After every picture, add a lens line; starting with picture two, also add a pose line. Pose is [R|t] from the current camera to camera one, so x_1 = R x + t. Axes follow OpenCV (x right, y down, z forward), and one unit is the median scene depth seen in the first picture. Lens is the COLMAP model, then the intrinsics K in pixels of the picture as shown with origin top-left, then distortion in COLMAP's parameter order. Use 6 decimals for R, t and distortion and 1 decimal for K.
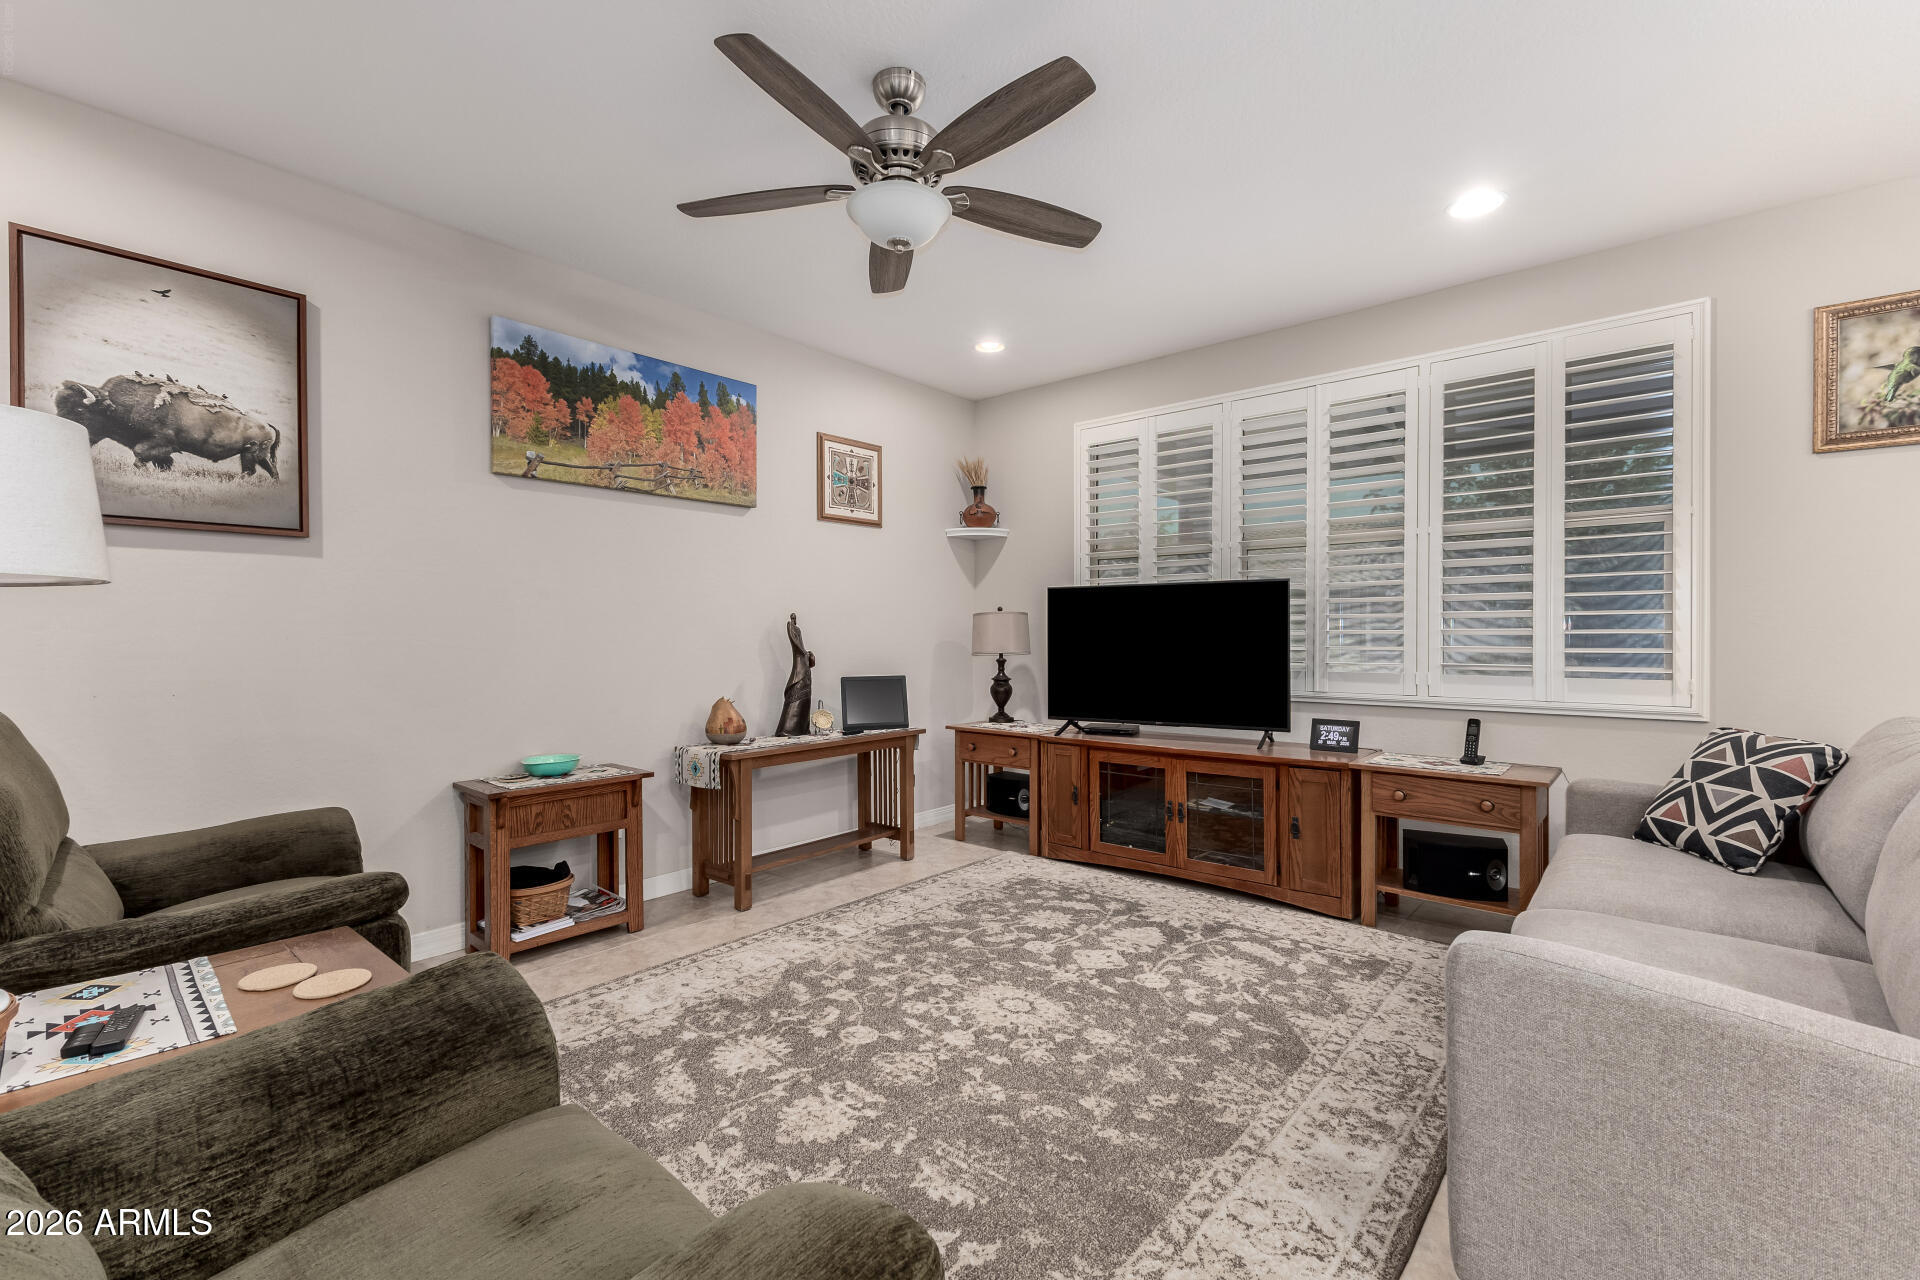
lens RADIAL K [[825.0, 0, 952.4], [0, 825.0, 637.0], [0, 0, 1]] dist [0.008013, -0.003783]
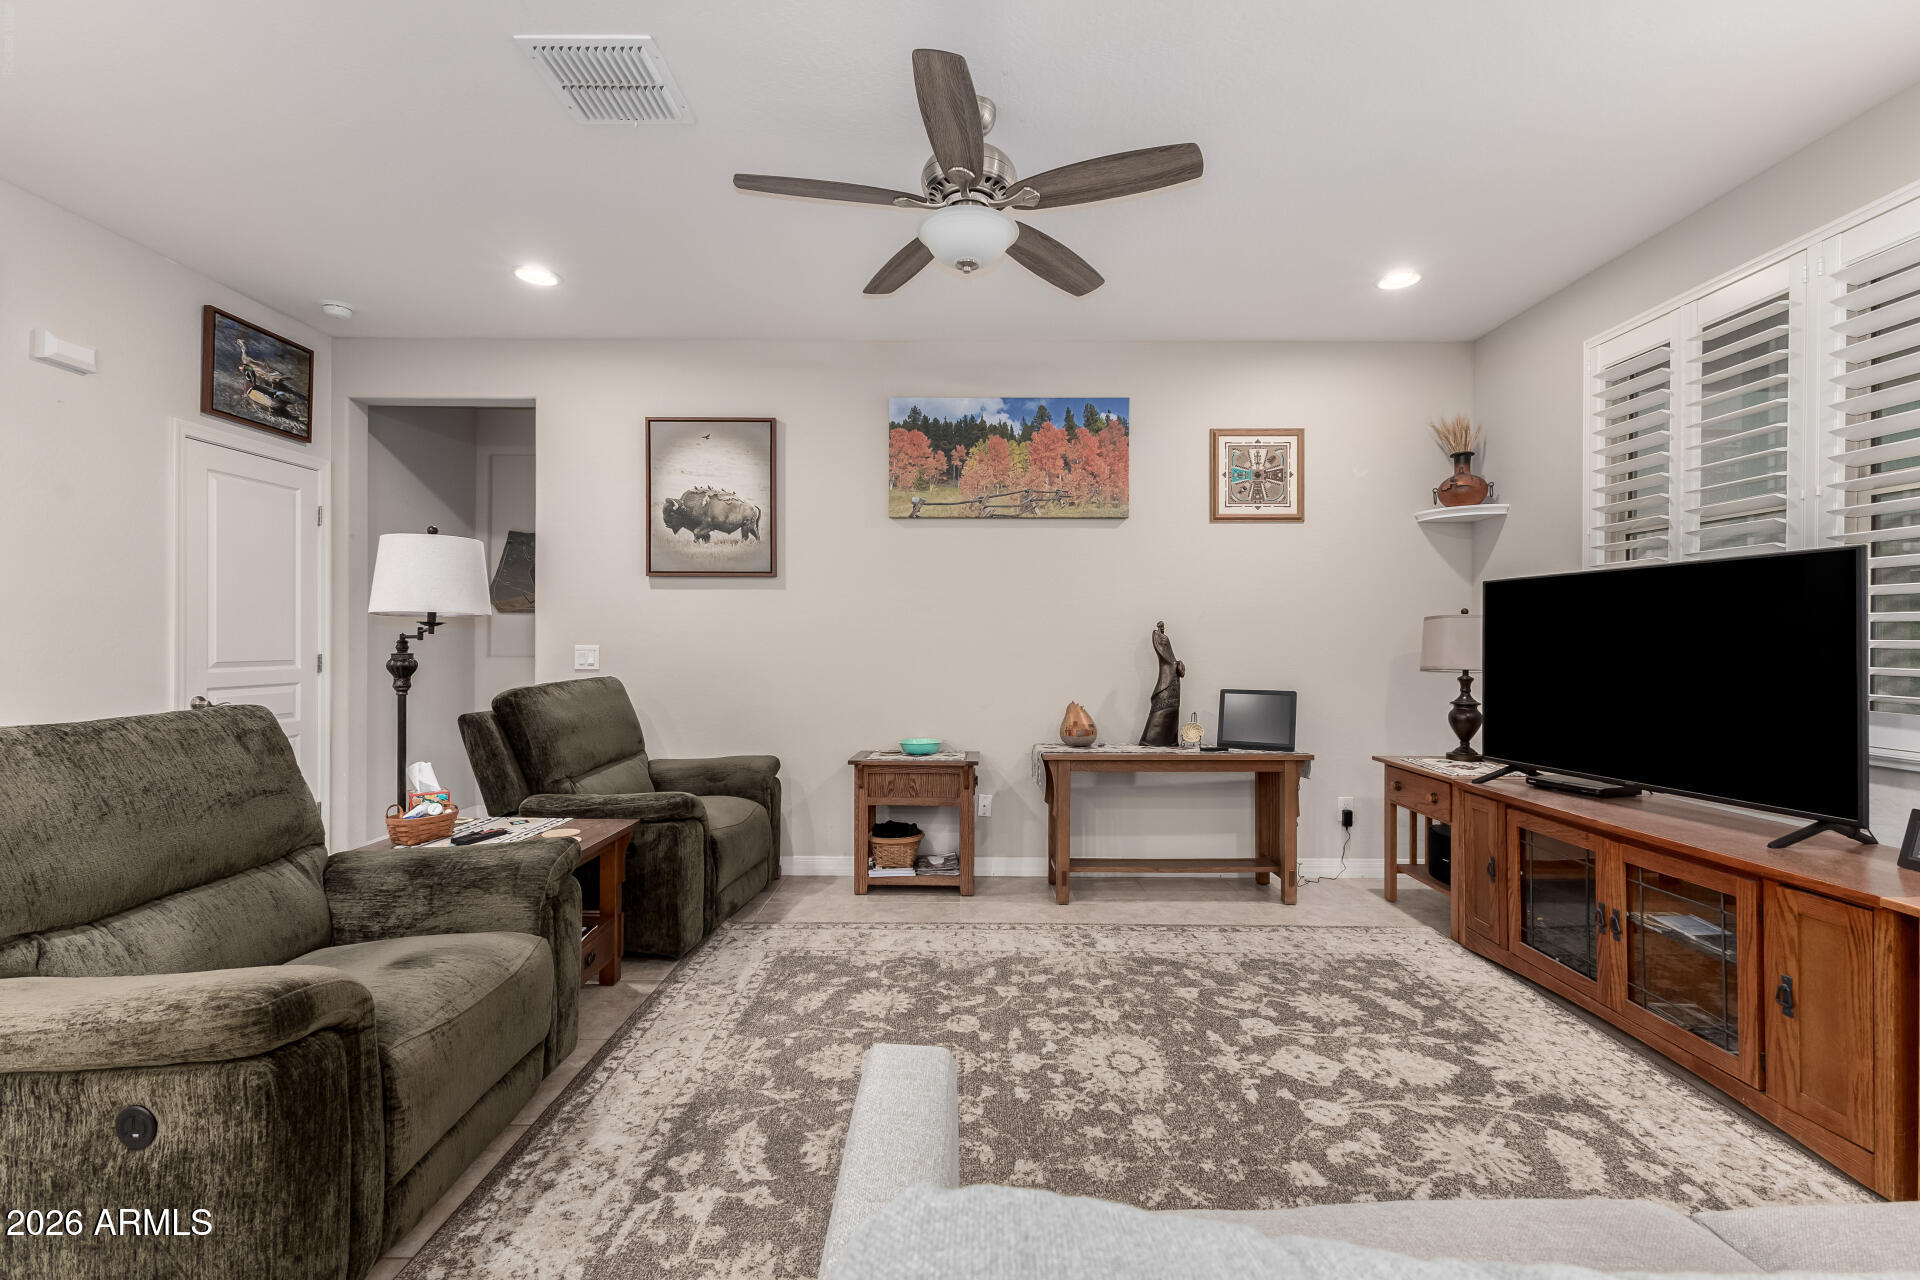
lens RADIAL K [[831.5, 0, 963.8], [0, 831.5, 641.0], [0, 0, 1]] dist [0.004423, 0.000489]
pose [[0.654017, 0.004377, -0.756467, 0.516054], [-0.008032, 0.999967, -0.001158, -0.003178], [0.756437, 0.006833, 0.654031, 0.228594]]
